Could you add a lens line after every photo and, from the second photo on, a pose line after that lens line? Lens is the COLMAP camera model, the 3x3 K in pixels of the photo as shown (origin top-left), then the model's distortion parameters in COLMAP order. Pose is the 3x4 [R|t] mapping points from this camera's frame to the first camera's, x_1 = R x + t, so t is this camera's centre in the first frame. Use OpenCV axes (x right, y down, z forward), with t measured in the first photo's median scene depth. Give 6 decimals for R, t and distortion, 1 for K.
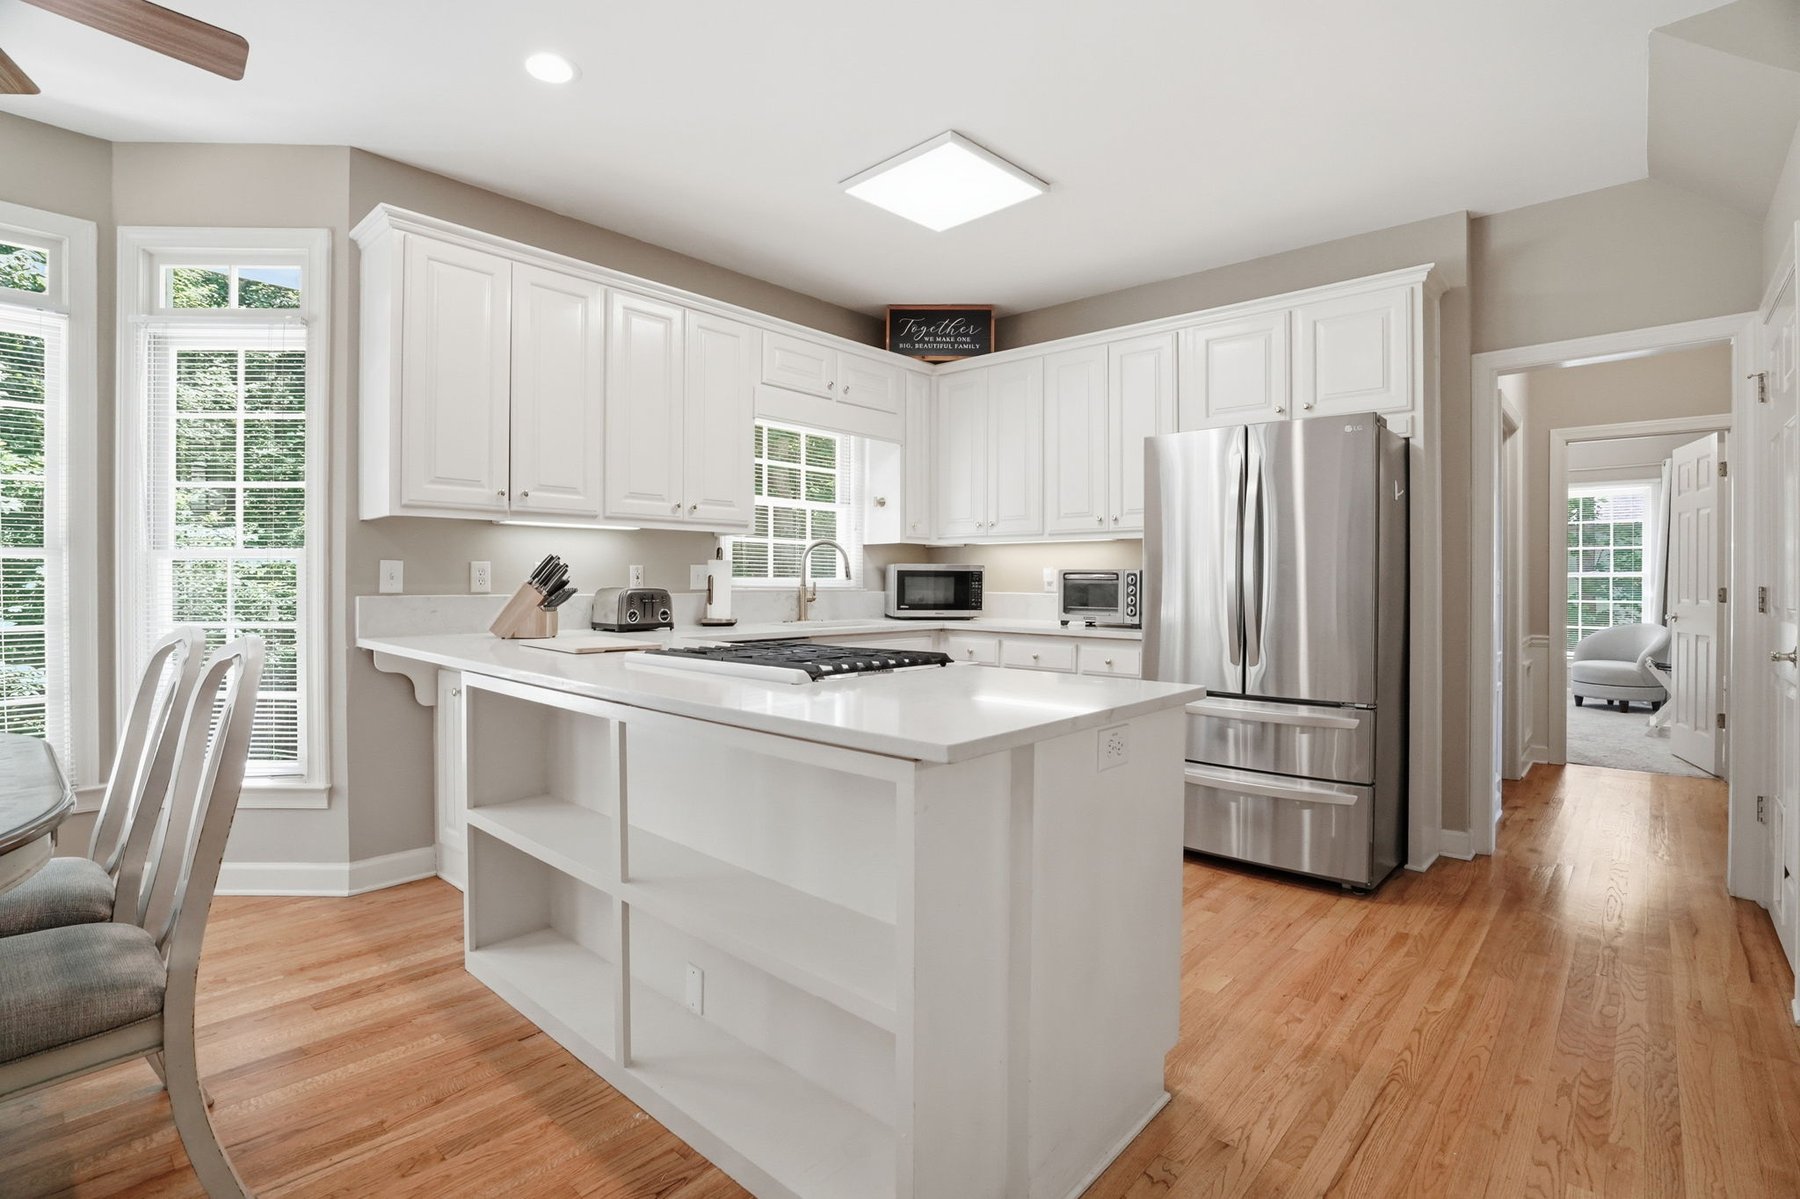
lens RADIAL K [[859.1, 0, 912.3], [0, 859.1, 584.1], [0, 0, 1]] dist [-0.000501, -0.000072]
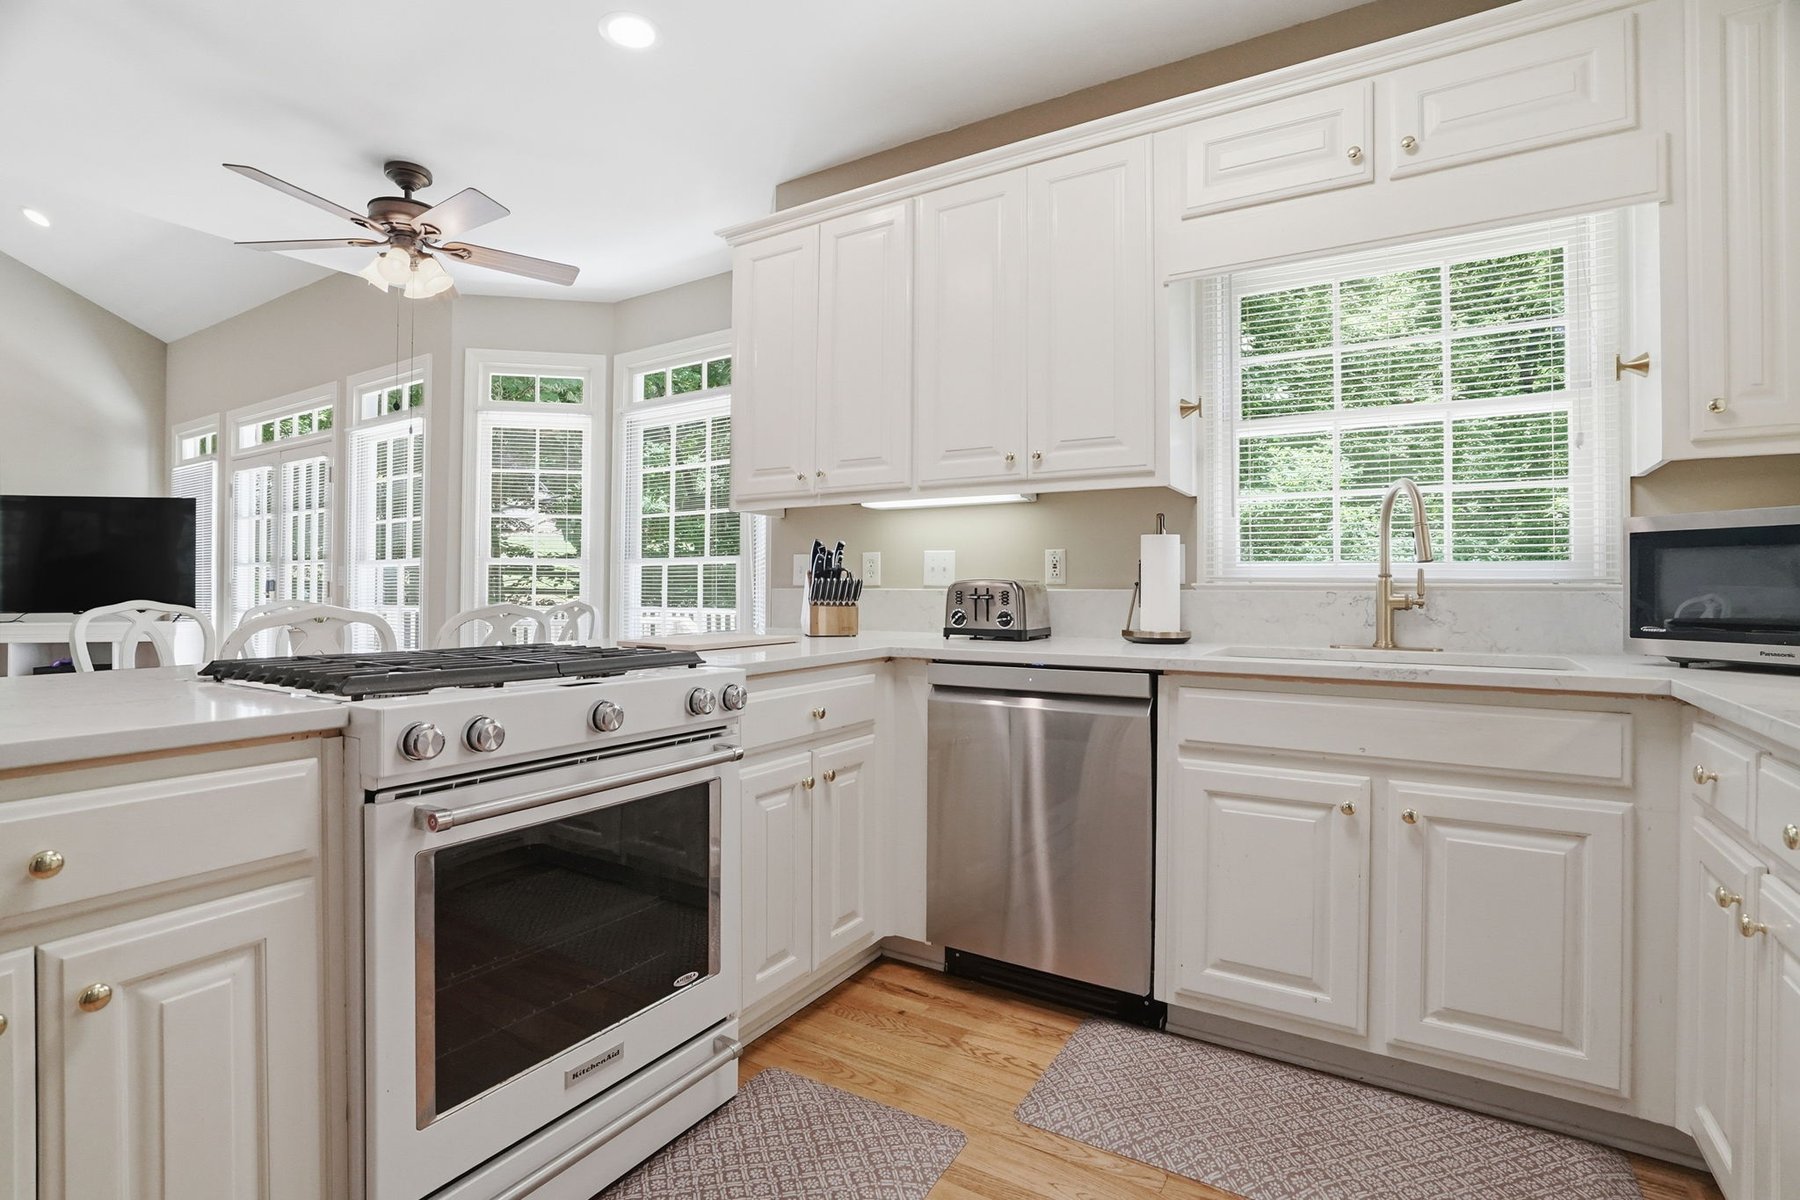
lens RADIAL K [[853.8, 0, 900.0], [0, 853.8, 600.0], [0, 0, 1]] dist [-0.059497, 0.021823]
pose [[0.164398, 0.005791, -0.986377, 0.292640], [-0.007983, 0.999958, 0.004540, 0.014747], [0.986362, 0.007128, 0.164437, 0.622462]]
